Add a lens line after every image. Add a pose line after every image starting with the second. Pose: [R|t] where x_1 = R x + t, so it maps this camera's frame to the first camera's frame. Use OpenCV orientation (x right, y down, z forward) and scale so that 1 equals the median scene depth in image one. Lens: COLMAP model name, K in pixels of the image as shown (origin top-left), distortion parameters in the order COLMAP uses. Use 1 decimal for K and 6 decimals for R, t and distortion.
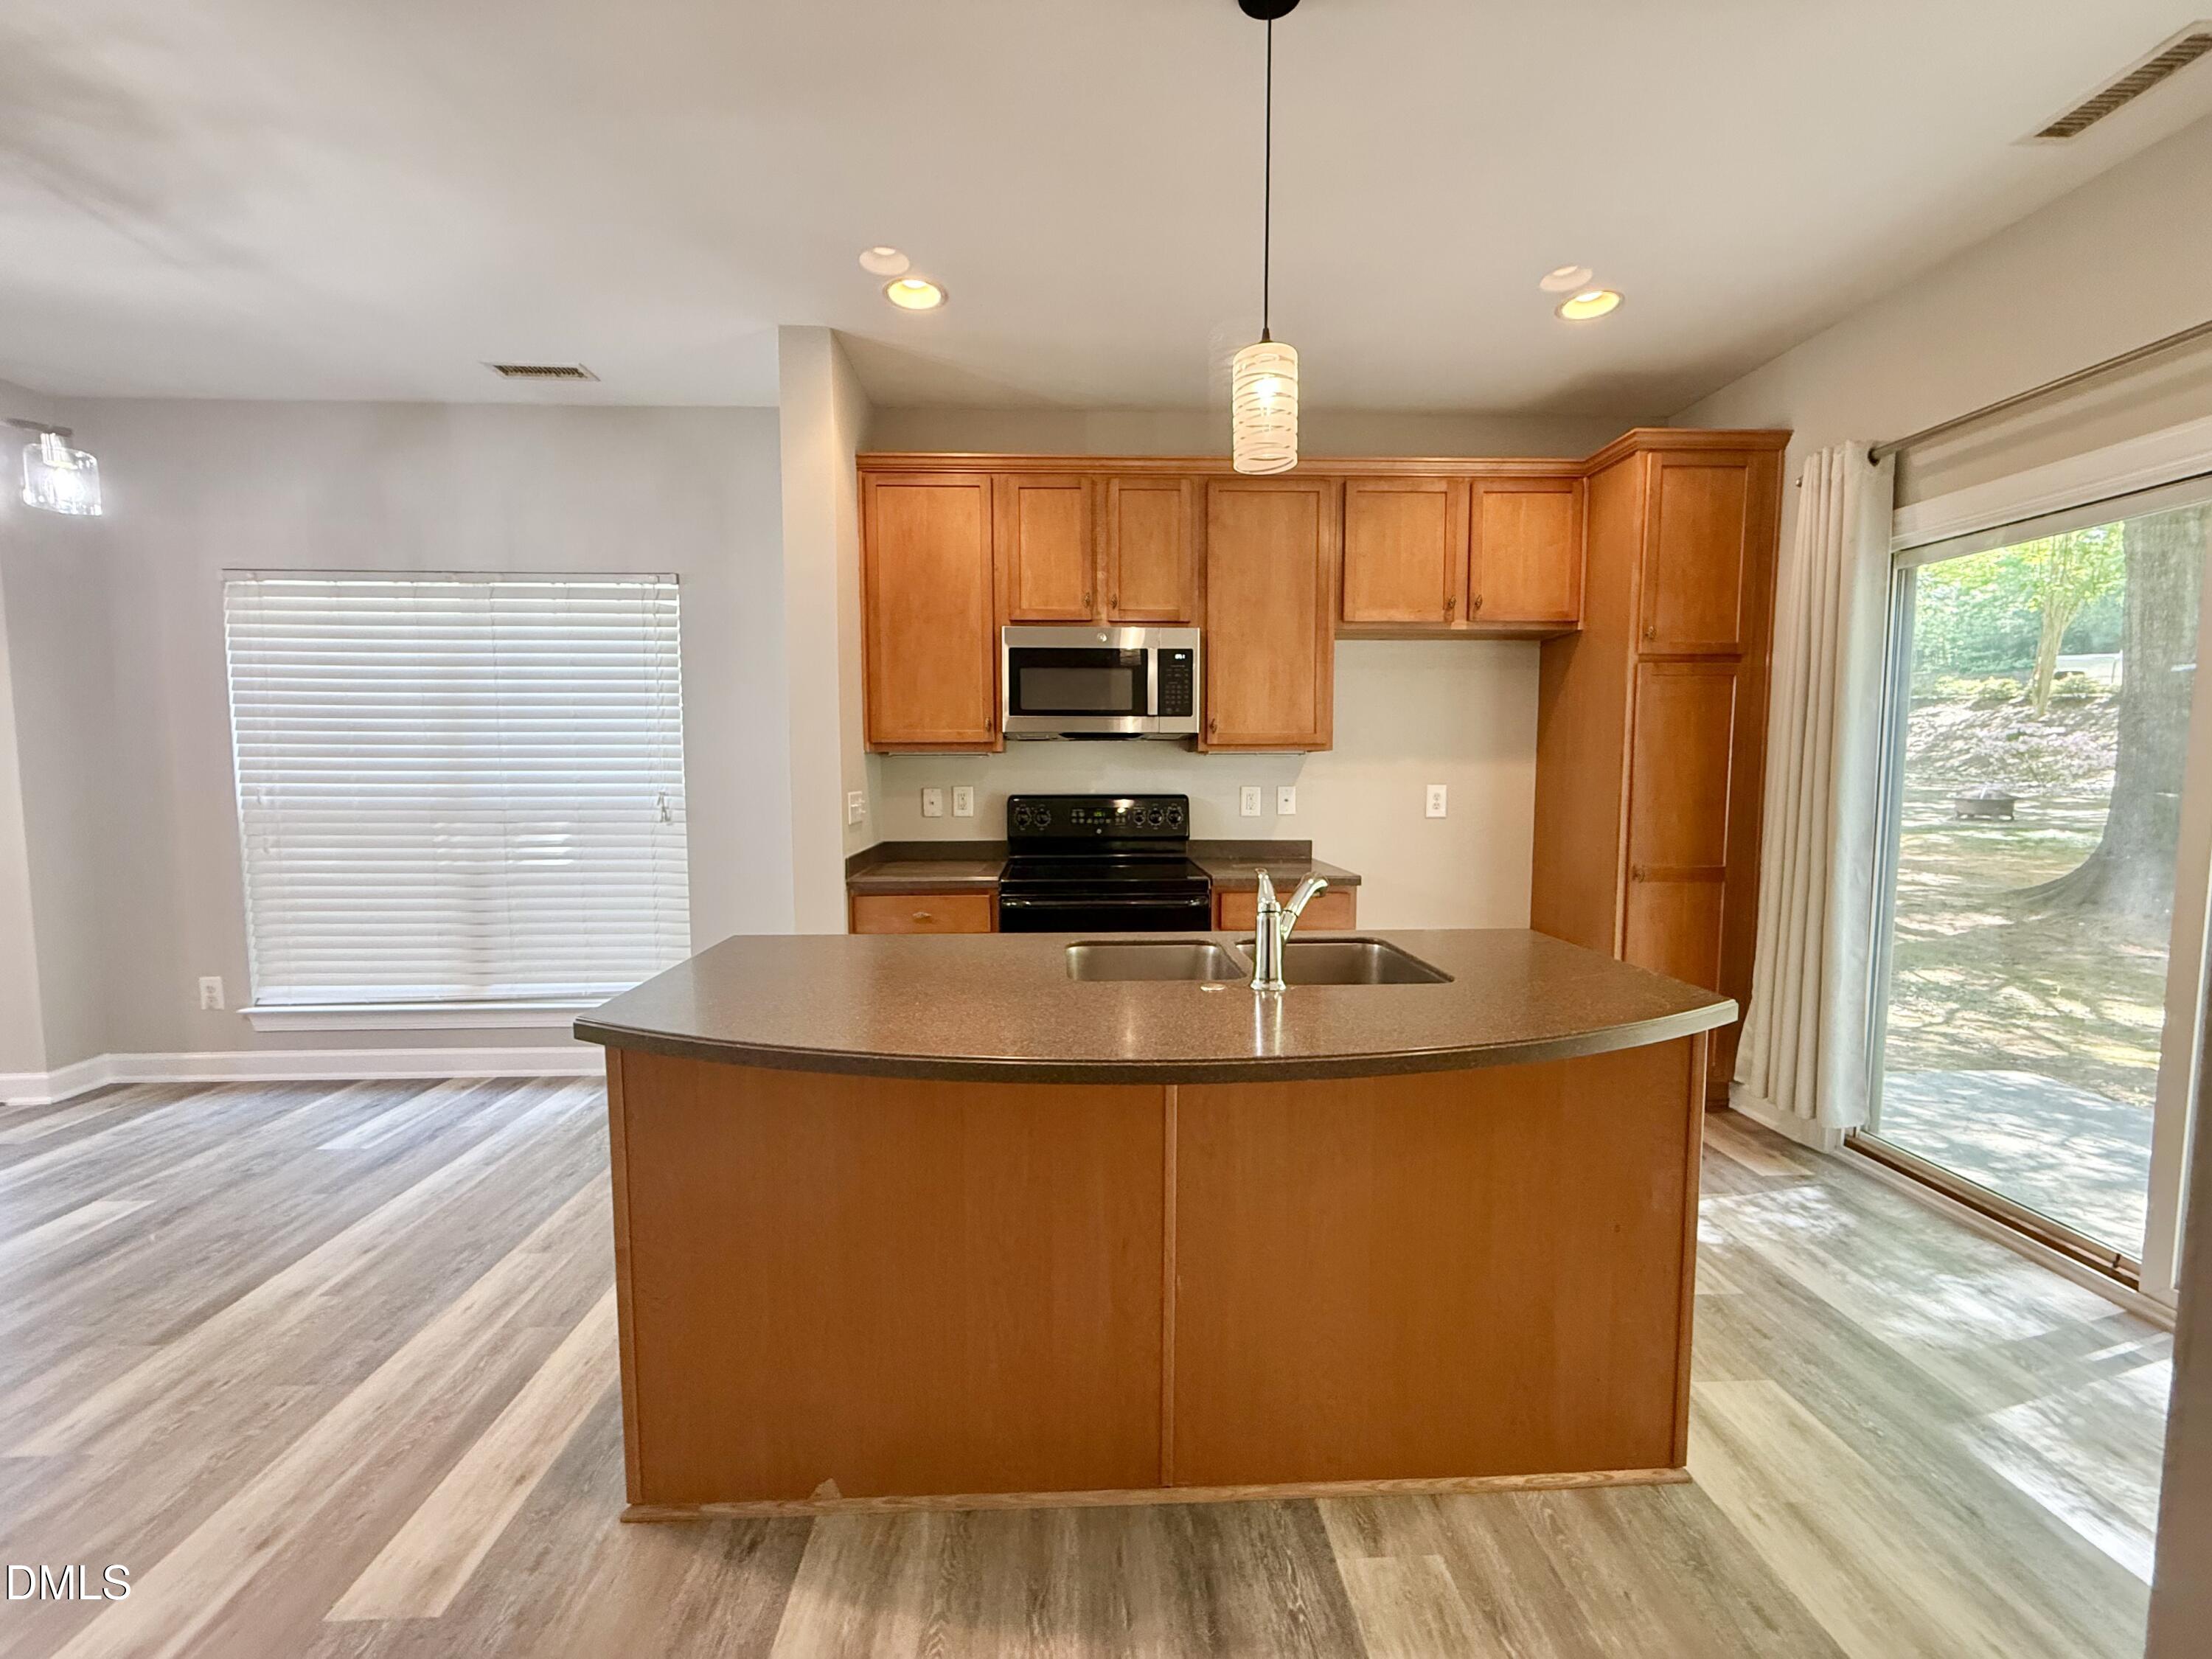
lens RADIAL K [[879.0, 0, 1103.9], [0, 879.0, 829.3], [0, 0, 1]] dist [-0.000112, 0.000290]
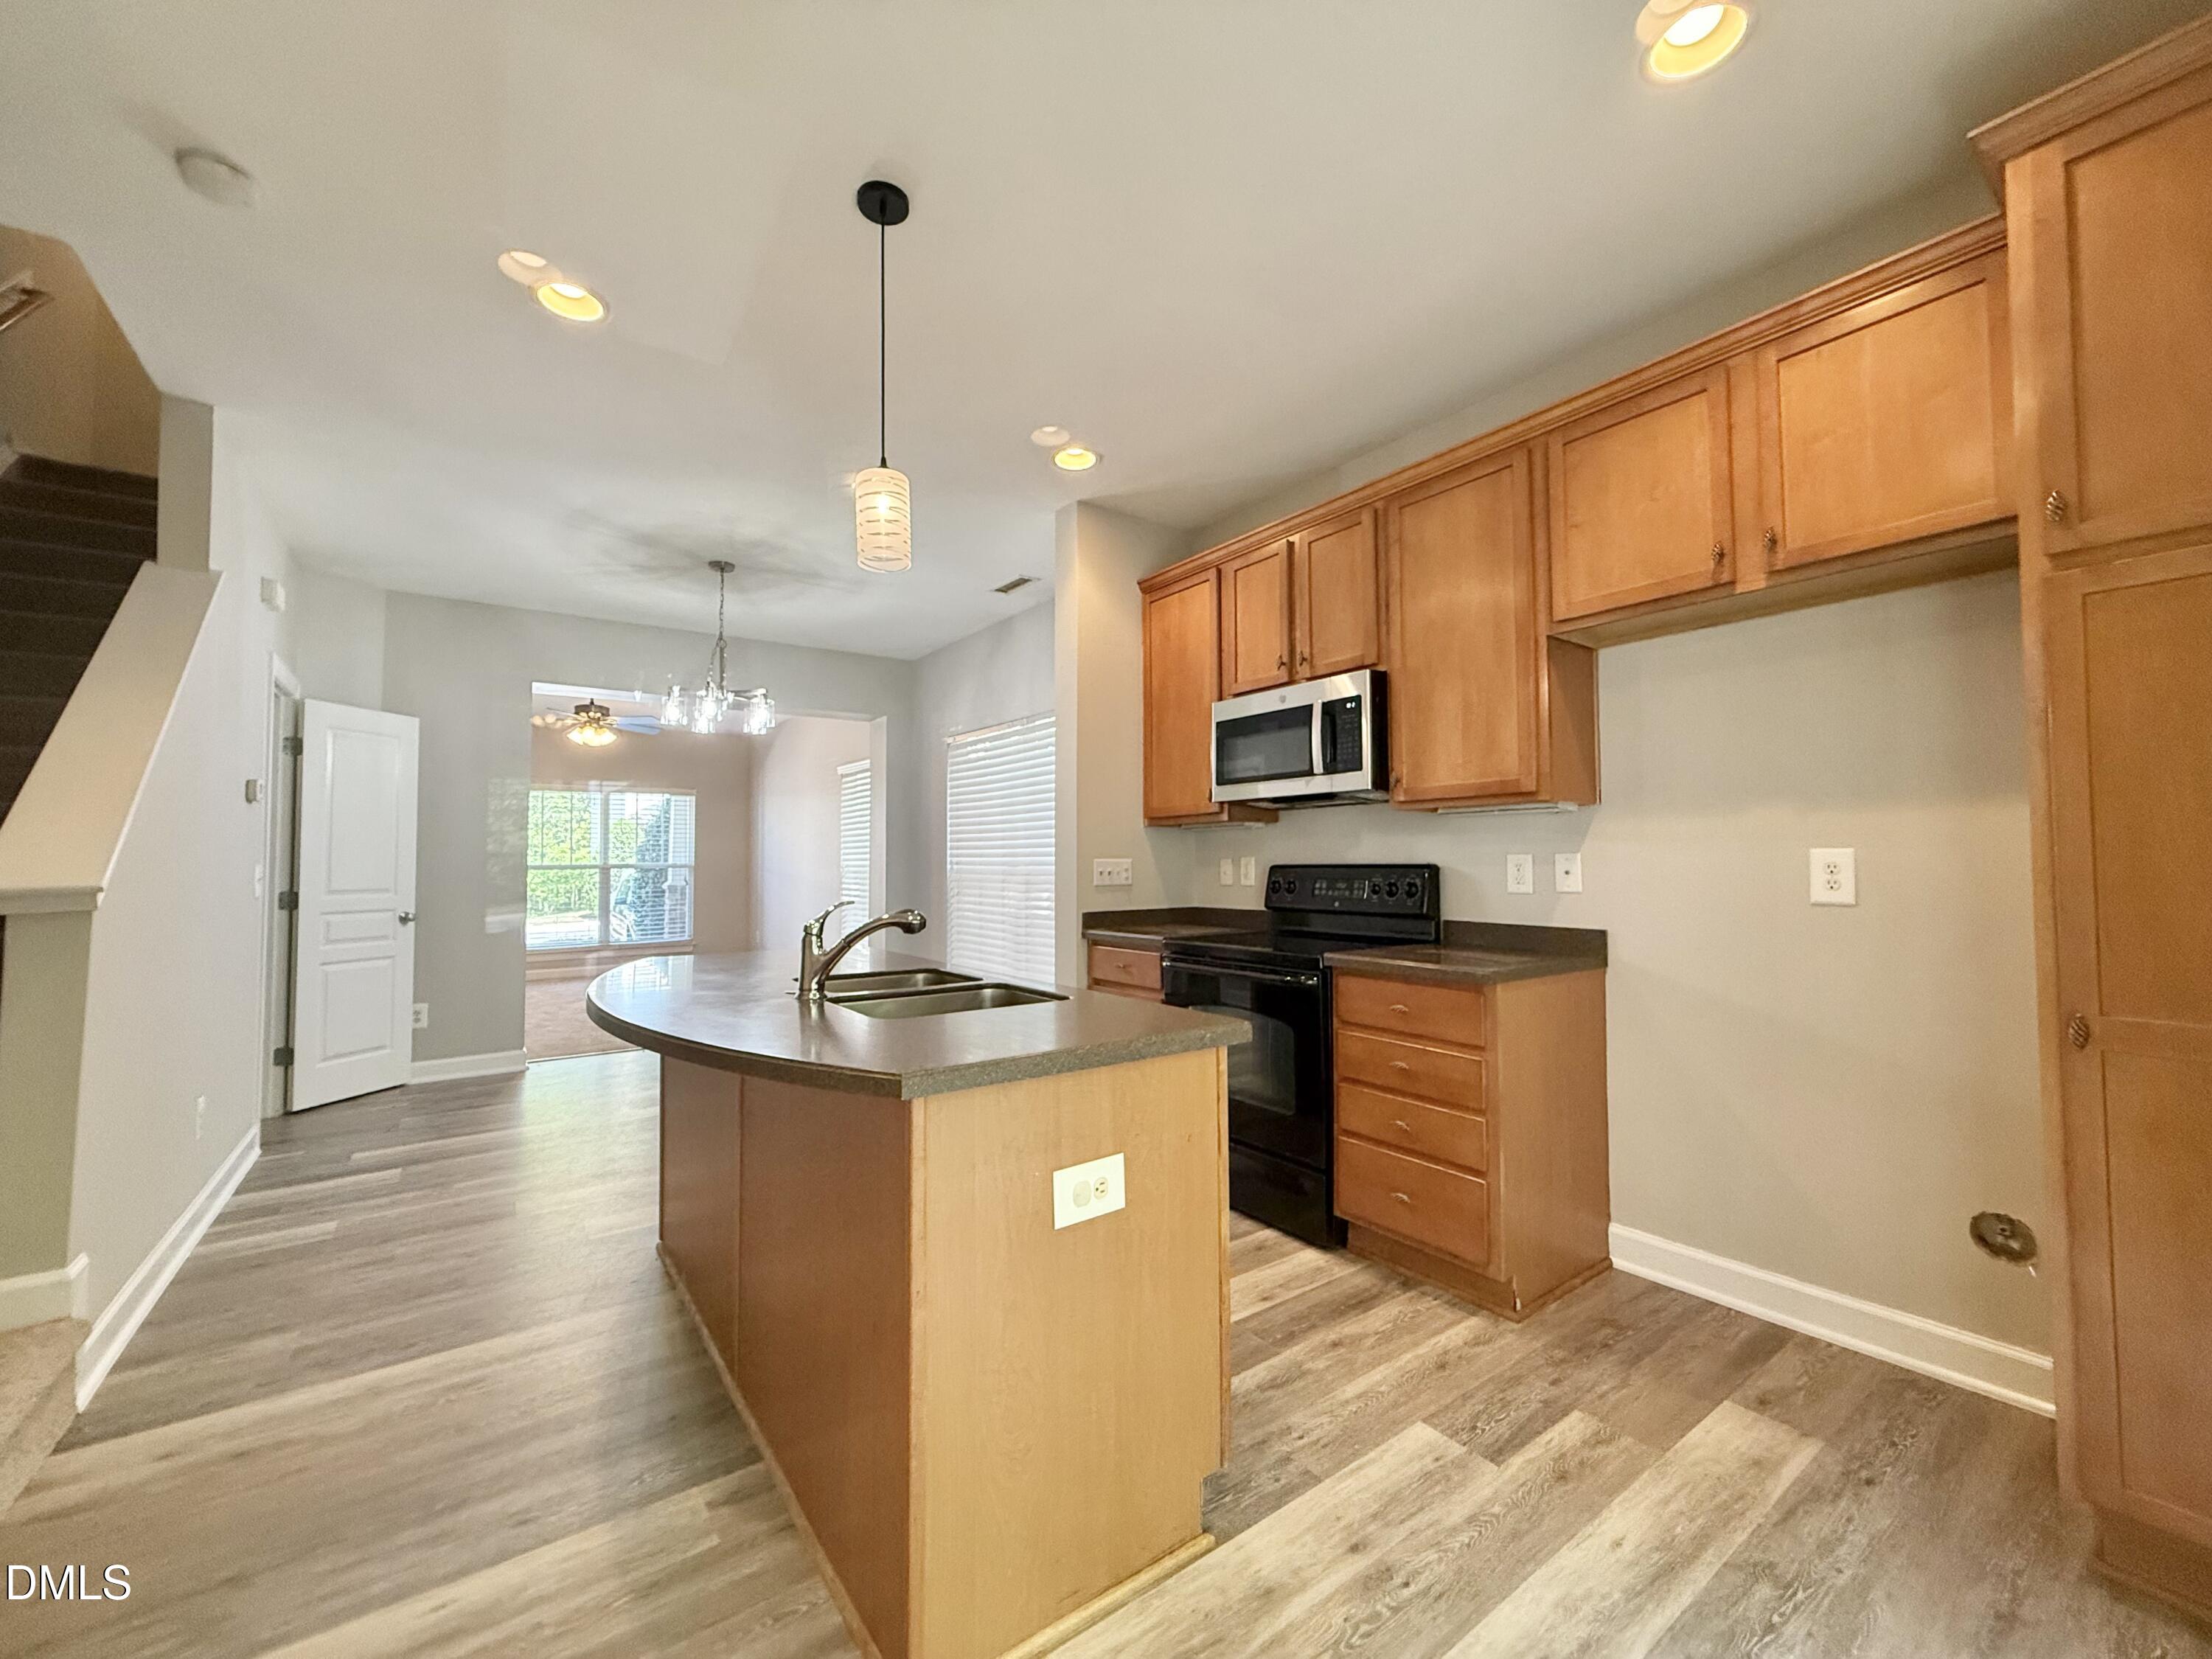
lens RADIAL K [[879.0, 0, 1105.8], [0, 879.0, 831.5], [0, 0, 1]] dist [-0.000112, 0.000290]
pose [[0.559799, -0.032415, -0.827994, 0.666324], [-0.057375, 0.995320, -0.077757, 0.013113], [0.826639, 0.091034, 0.555320, 0.309976]]
